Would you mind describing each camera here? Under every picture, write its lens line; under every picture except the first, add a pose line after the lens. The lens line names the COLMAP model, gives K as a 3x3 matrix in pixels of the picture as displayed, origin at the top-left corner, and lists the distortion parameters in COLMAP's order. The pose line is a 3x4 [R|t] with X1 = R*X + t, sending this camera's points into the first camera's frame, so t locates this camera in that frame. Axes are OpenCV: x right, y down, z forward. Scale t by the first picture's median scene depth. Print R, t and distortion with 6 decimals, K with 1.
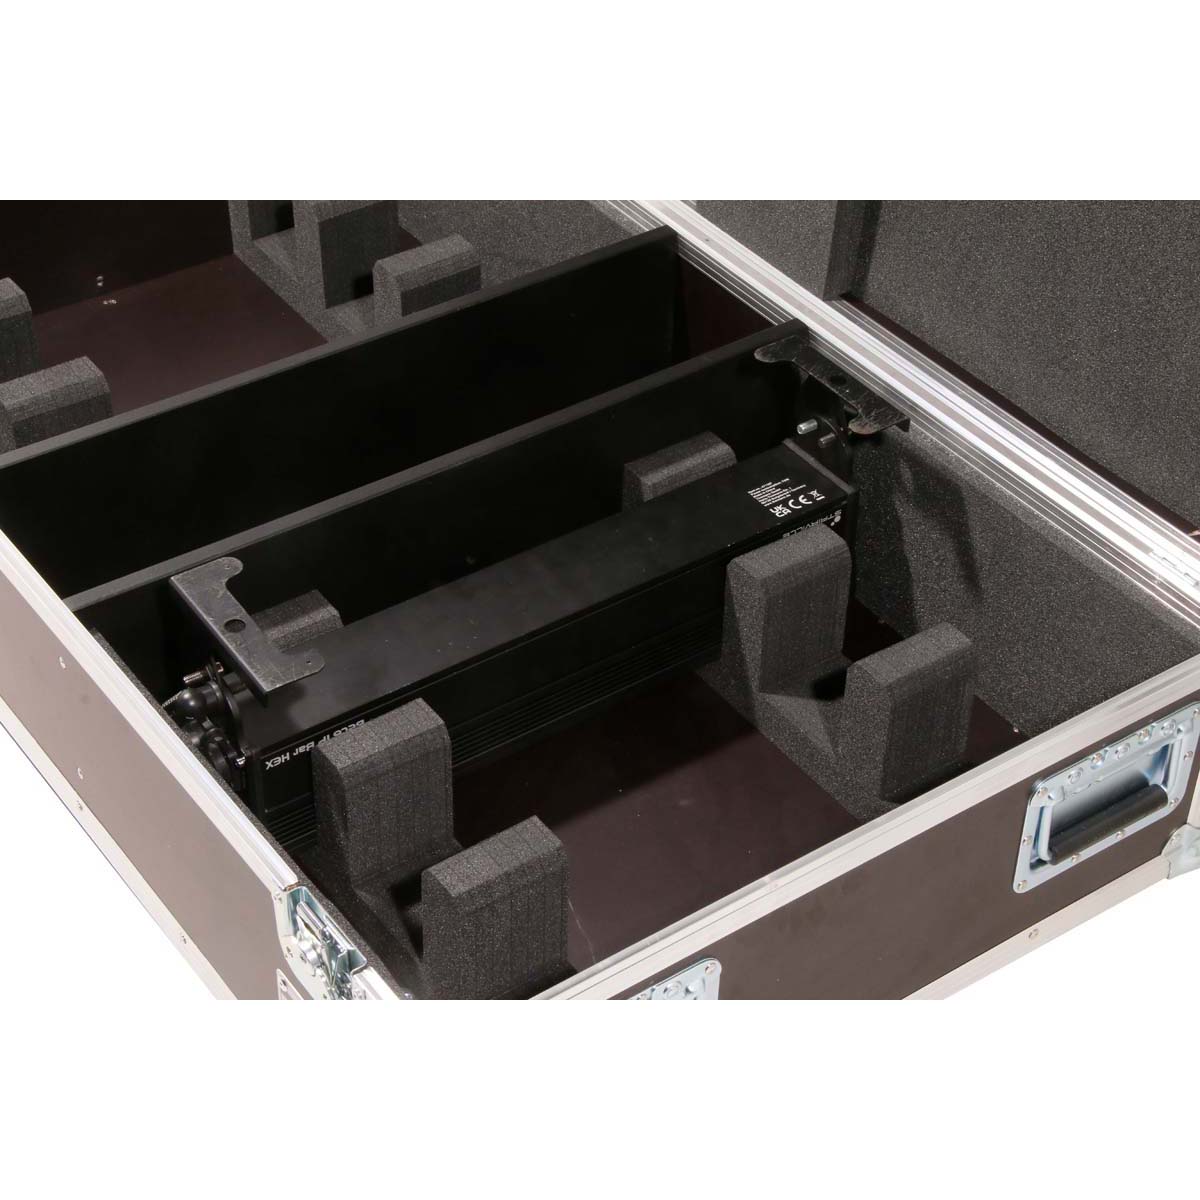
lens RADIAL K [[2305.1, 0, 605.7], [0, 2305.1, 596.2], [0, 0, 1]] dist [0.258874, 0.000000]
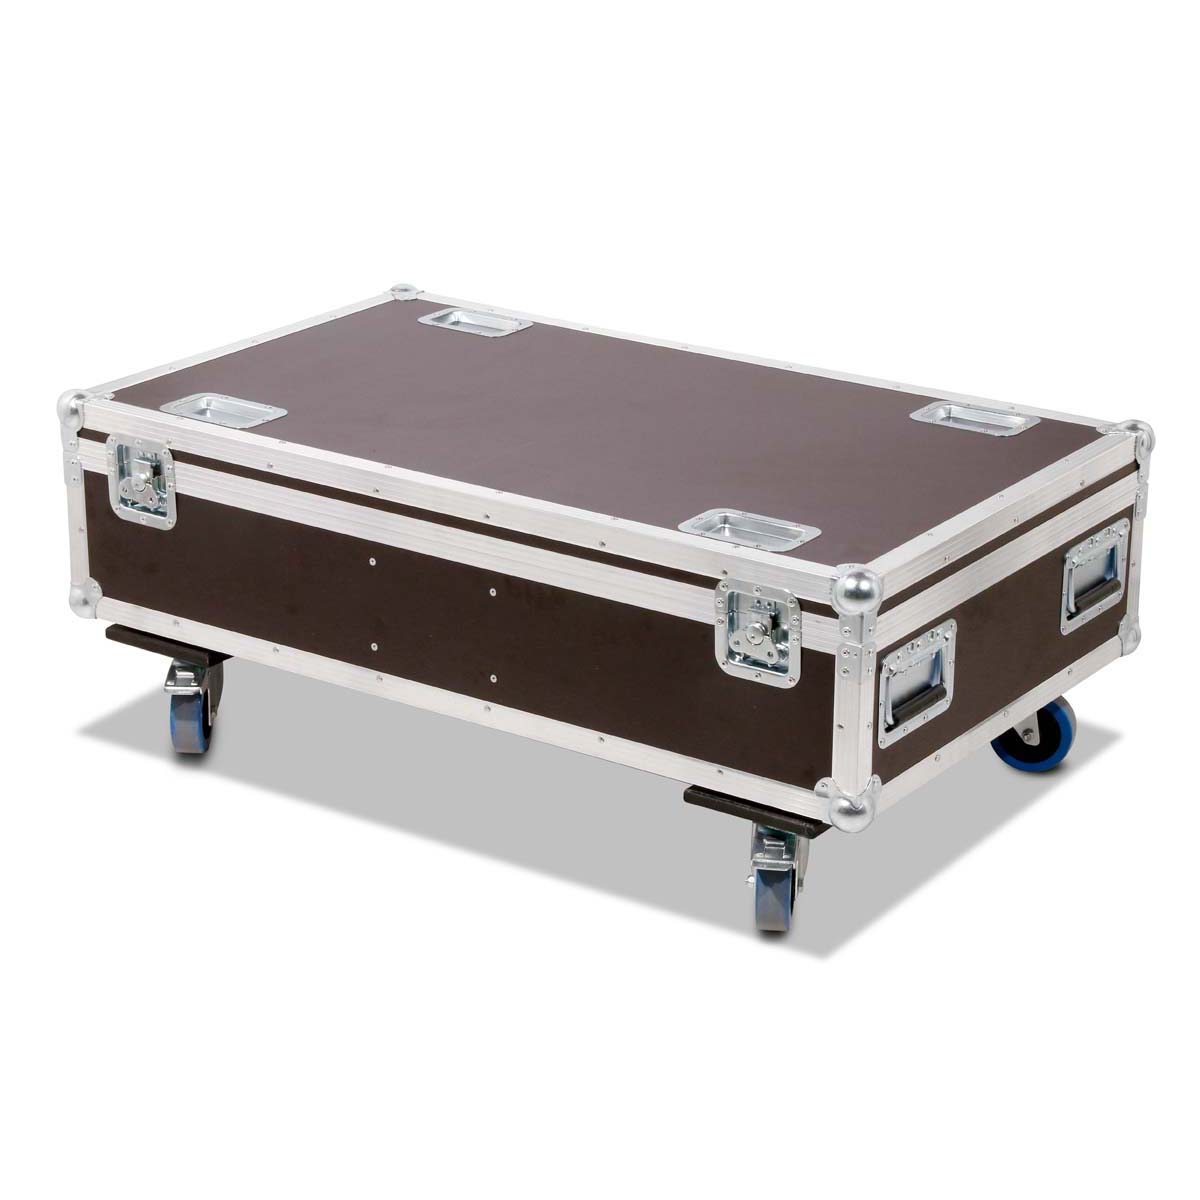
lens RADIAL K [[3019.6, 0, 598.6], [0, 3019.6, 600.9], [0, 0, 1]] dist [0.394348, 0.000000]
pose [[0.941673, -0.134535, 0.308468, -0.776726], [0.227859, 0.929433, -0.290231, 0.632496], [-0.247654, 0.343590, 0.905877, -0.885141]]
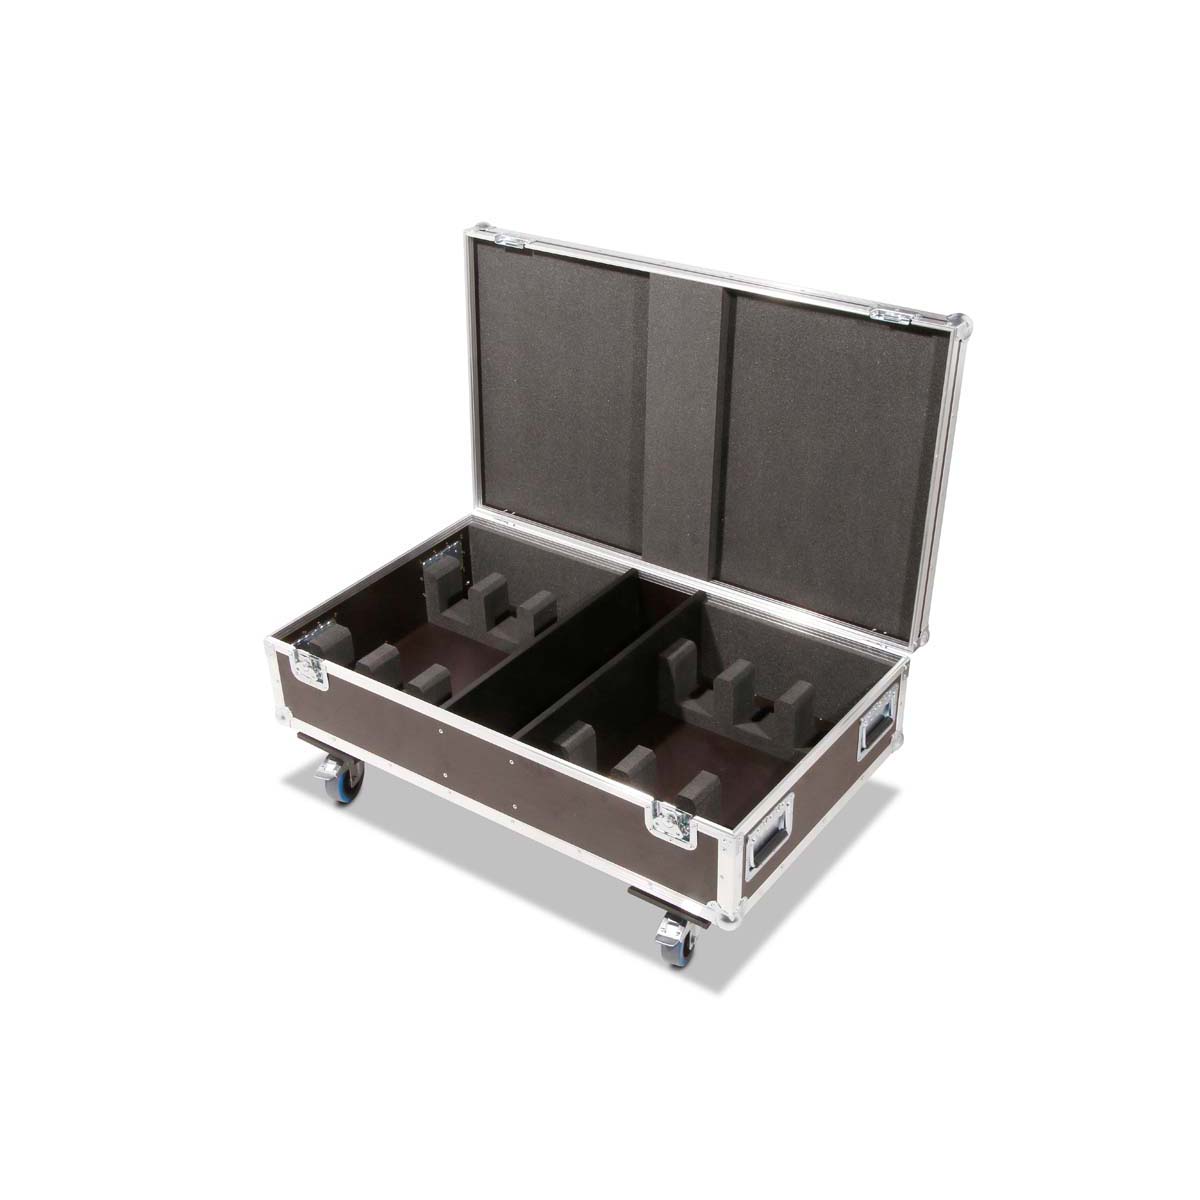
lens RADIAL K [[1424.5, 0, 603.3], [0, 1424.5, 609.8], [0, 0, 1]] dist [0.052345, 0.000000]
pose [[0.945722, -0.203934, 0.253024, -0.488115], [0.238793, 0.964188, -0.115410, 0.070594], [-0.220427, 0.169566, 0.960552, -0.595256]]
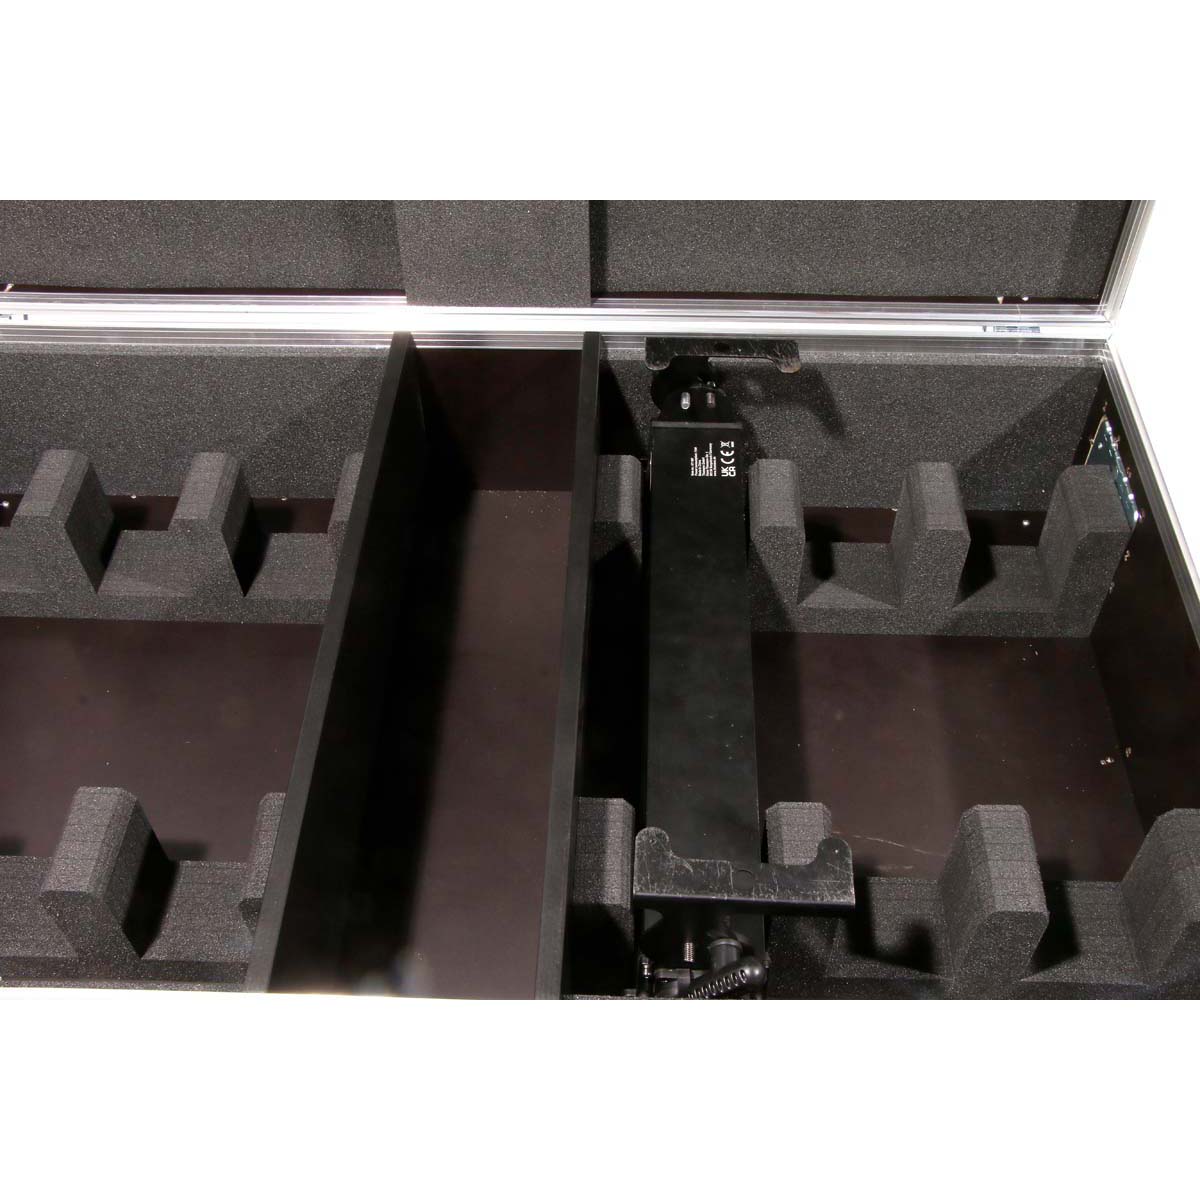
lens RADIAL K [[1251.5, 0, 592.7], [0, 1251.5, 604.3], [0, 0, 1]] dist [-0.009365, 0.000000]
pose [[0.610015, -0.613573, 0.501408, -0.338679], [0.524646, 0.786960, 0.324715, -0.236355], [-0.593824, 0.064981, 0.801966, 0.575004]]
